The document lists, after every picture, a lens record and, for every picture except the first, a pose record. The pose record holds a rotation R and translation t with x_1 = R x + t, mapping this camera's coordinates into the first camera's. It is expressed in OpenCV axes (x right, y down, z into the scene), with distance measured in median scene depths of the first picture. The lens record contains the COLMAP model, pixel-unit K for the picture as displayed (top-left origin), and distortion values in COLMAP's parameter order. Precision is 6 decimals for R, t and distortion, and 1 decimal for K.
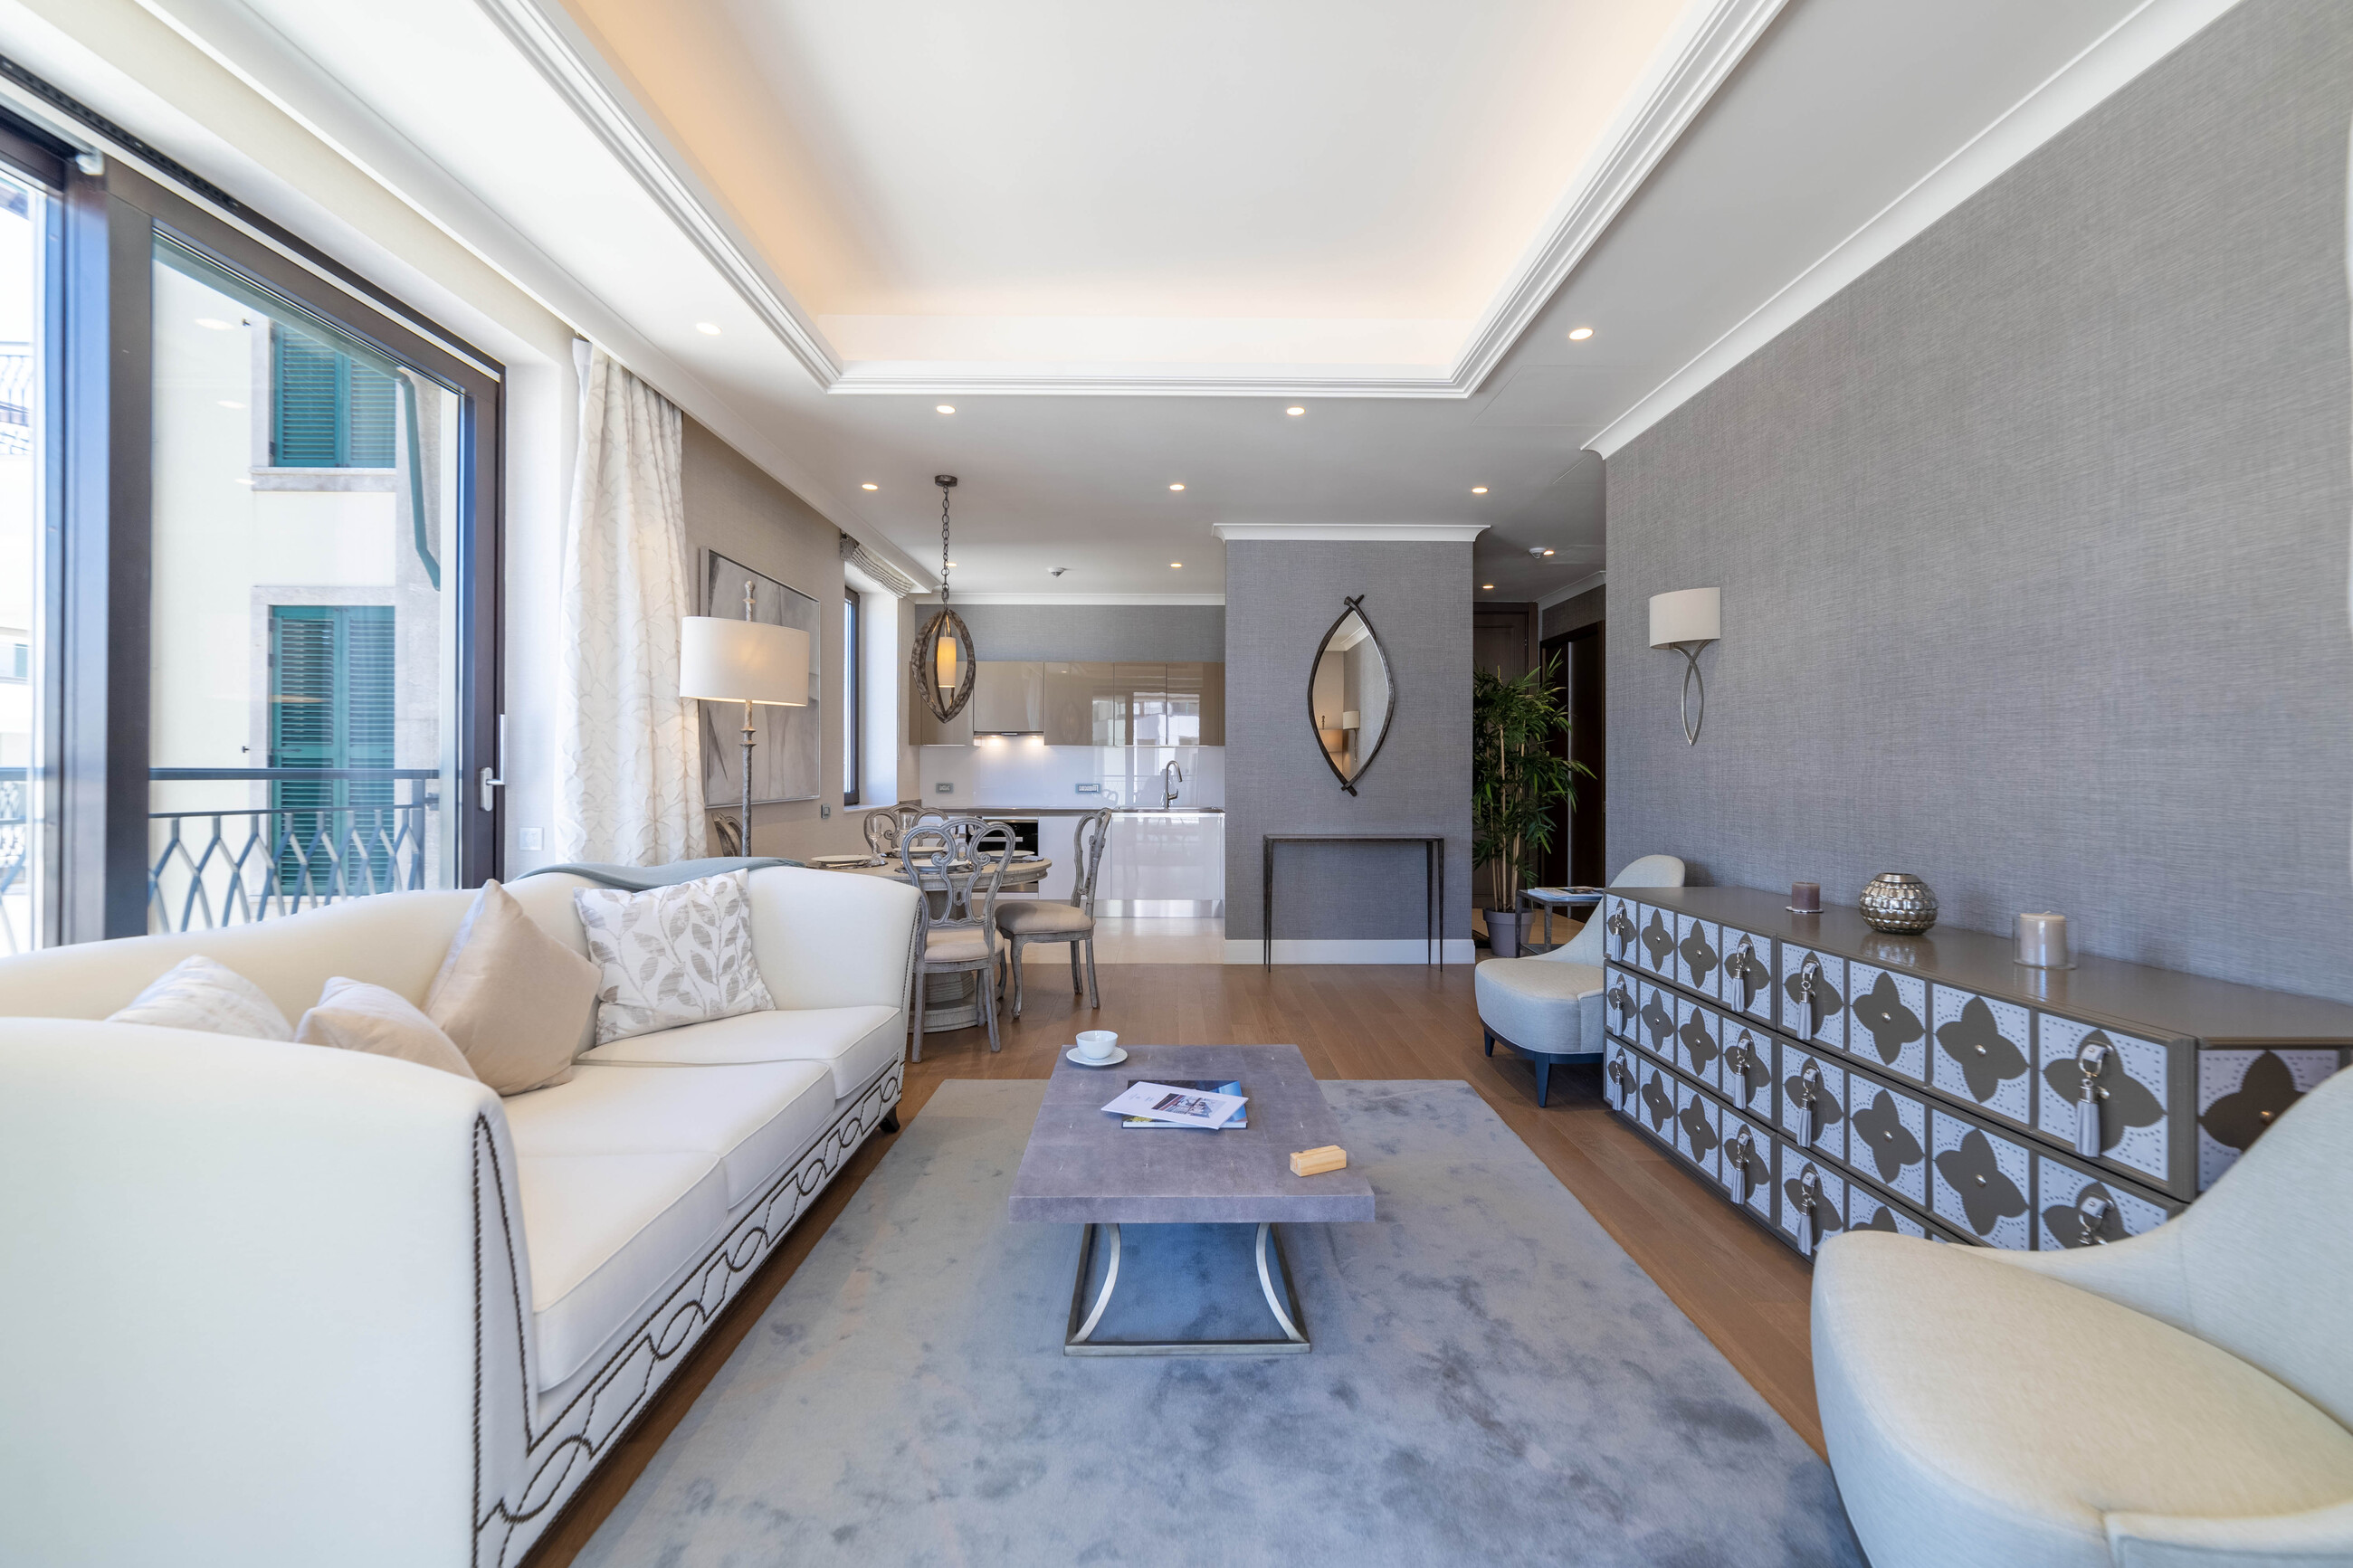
lens RADIAL K [[926.1, 0, 1182.2], [0, 926.1, 776.1], [0, 0, 1]] dist [-0.025390, 0.000079]
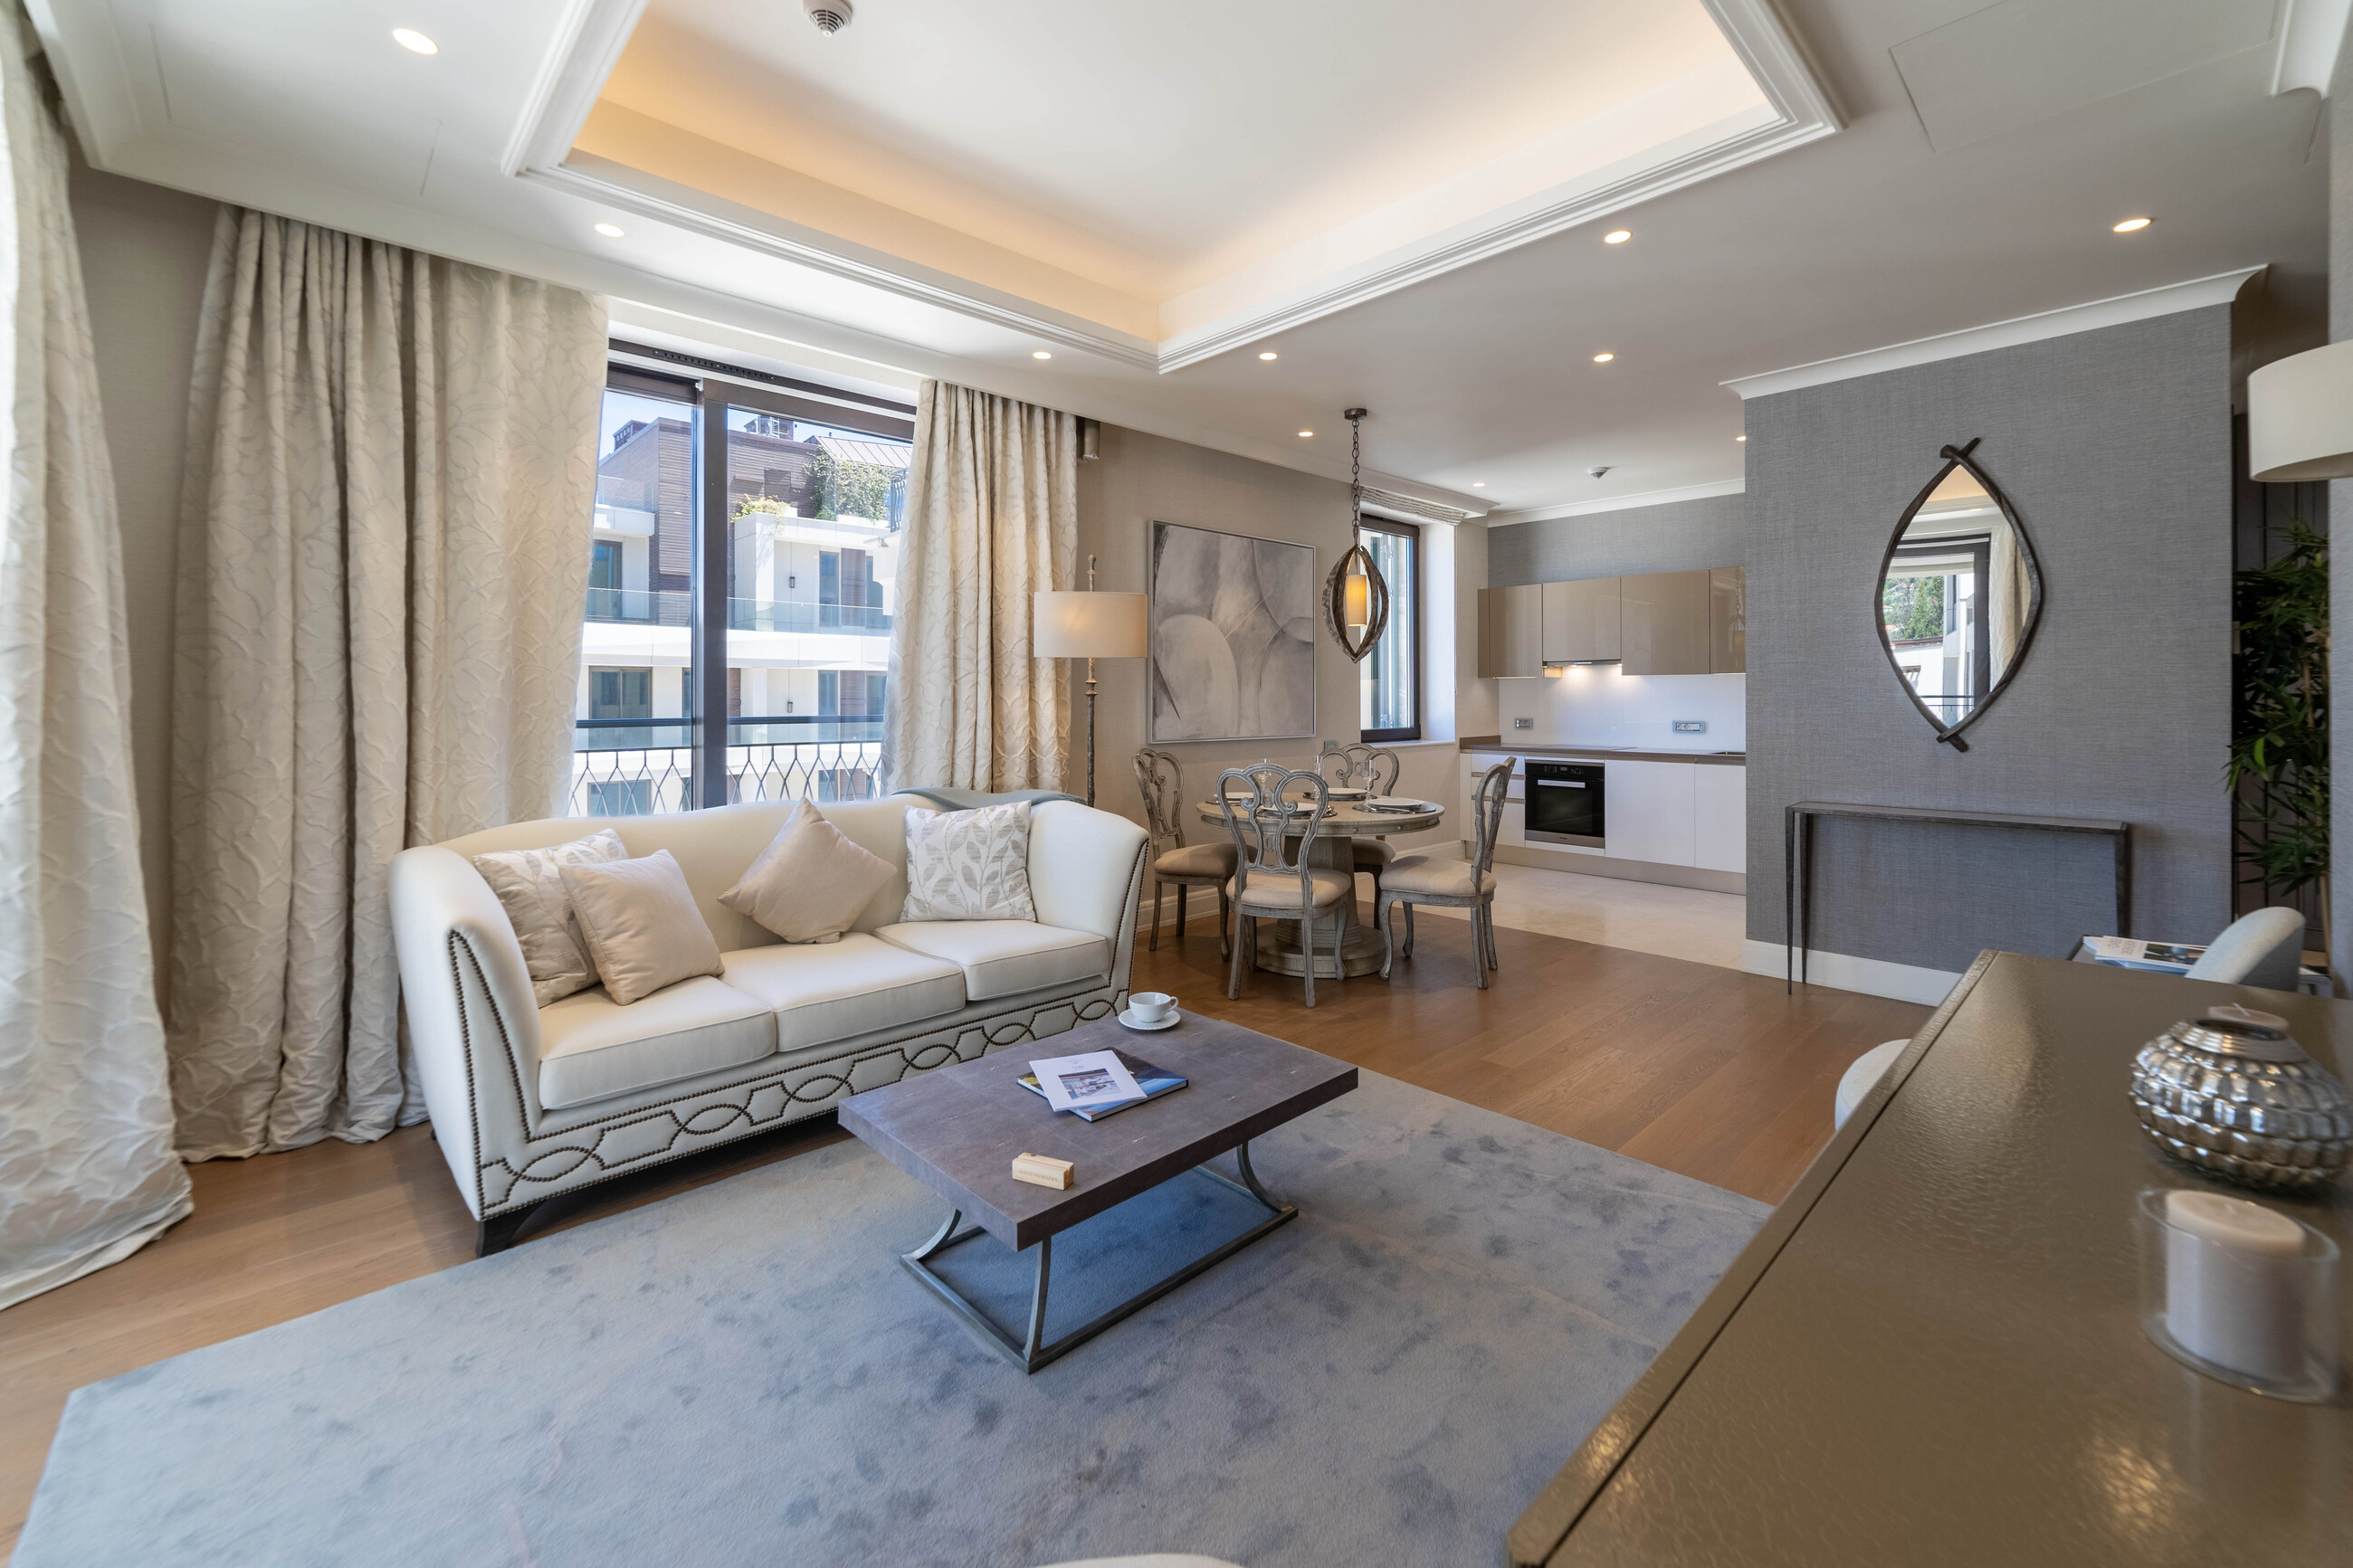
lens RADIAL K [[962.0, 0, 1183.4], [0, 962.0, 707.9], [0, 0, 1]] dist [-0.020146, 0.000361]
pose [[0.678899, 0.003368, -0.734224, 0.357771], [0.003126, 0.999967, 0.007477, -0.018317], [0.734225, -0.007371, 0.678866, 0.176632]]
